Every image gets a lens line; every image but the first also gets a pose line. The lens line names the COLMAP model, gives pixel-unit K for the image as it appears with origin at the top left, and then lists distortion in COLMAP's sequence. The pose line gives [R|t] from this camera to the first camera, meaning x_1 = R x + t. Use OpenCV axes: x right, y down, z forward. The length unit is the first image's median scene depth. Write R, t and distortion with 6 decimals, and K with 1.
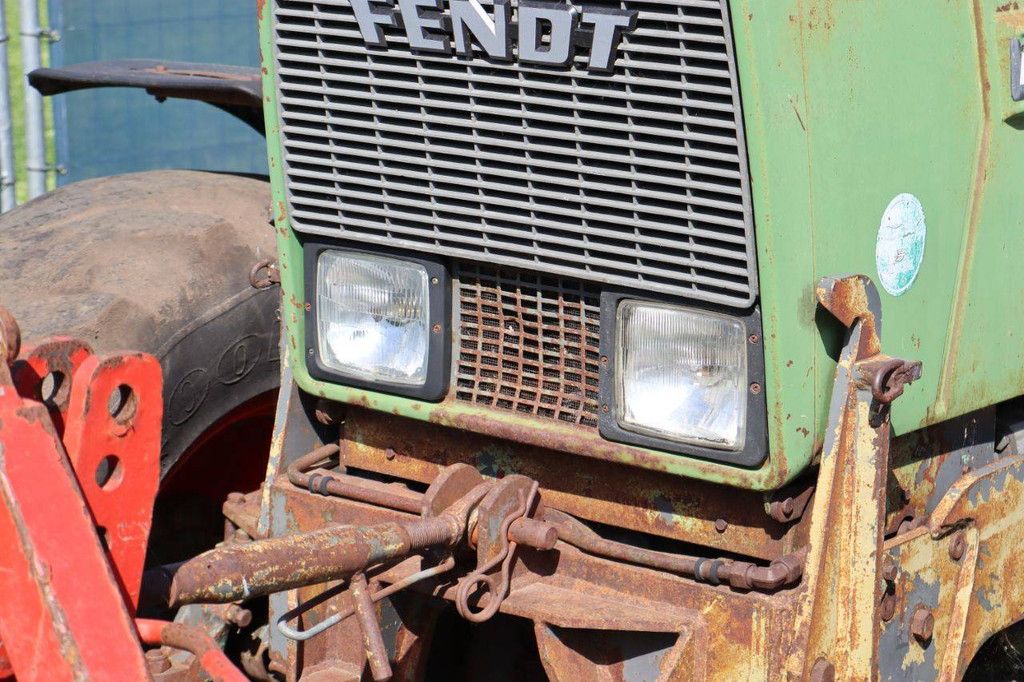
lens RADIAL K [[2413.5, 0, 523.2], [0, 2413.5, 337.1], [0, 0, 1]] dist [0.360615, 0.833592]
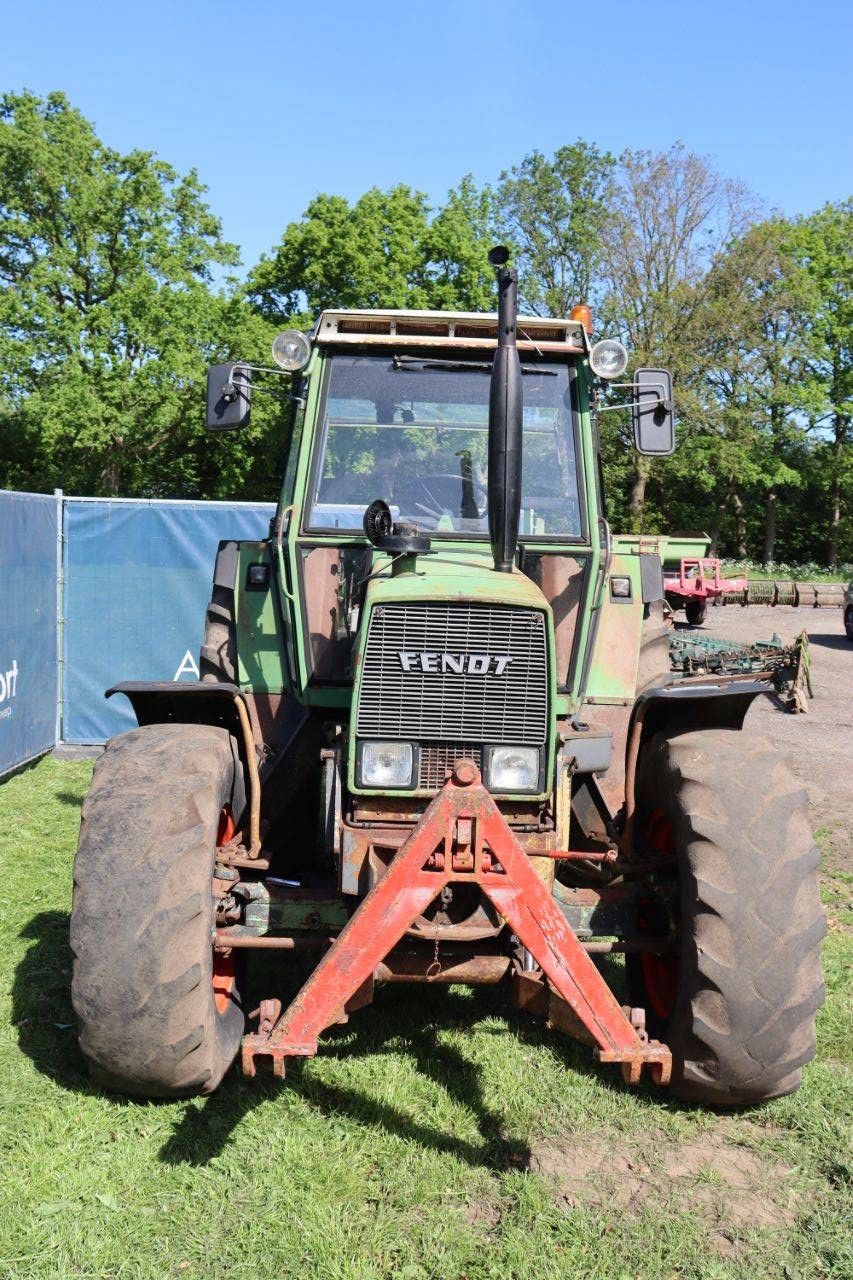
lens RADIAL K [[1210.5, 0, 426.5], [0, 1210.5, 640.0], [0, 0, 1]] dist [-0.089736, 0.009294]
pose [[0.784992, -0.039062, 0.618273, -0.954702], [0.111396, 0.990643, -0.078846, -0.037456], [-0.609408, 0.130766, 0.781998, -0.184281]]
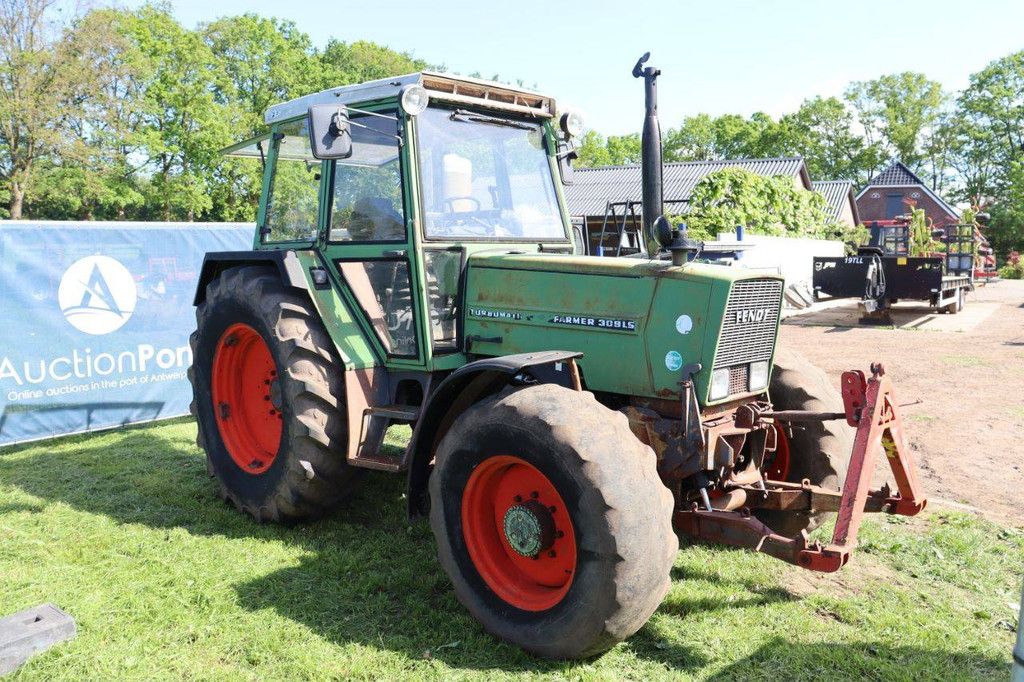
lens RADIAL K [[843.9, 0, 512.0], [0, 843.9, 341.0], [0, 0, 1]] dist [-0.200388, 0.203797]
pose [[0.123346, -0.120568, 0.985012, -1.725485], [0.216681, 0.971914, 0.091831, -0.329394], [-0.968419, 0.202107, 0.146007, 1.184090]]
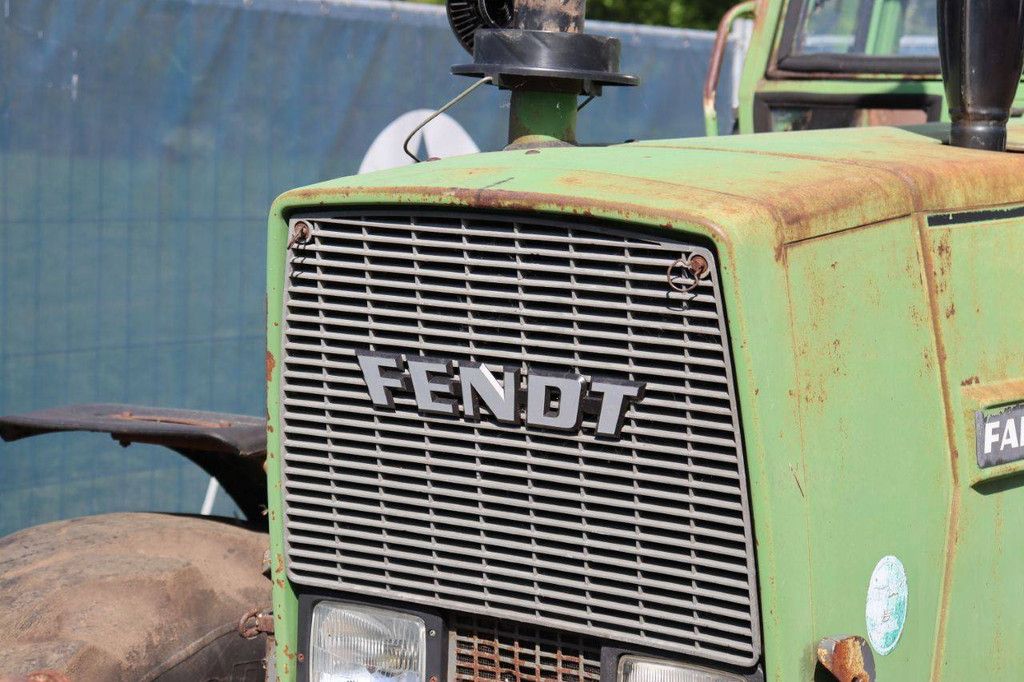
lens RADIAL K [[2413.5, 0, 523.2], [0, 2413.5, 337.1], [0, 0, 1]] dist [0.360615, 0.833592]
pose [[0.997650, 0.013057, 0.067263, -0.070612], [-0.004440, 0.991931, -0.126702, -0.017844], [-0.068374, 0.126106, 0.989658, -0.040098]]
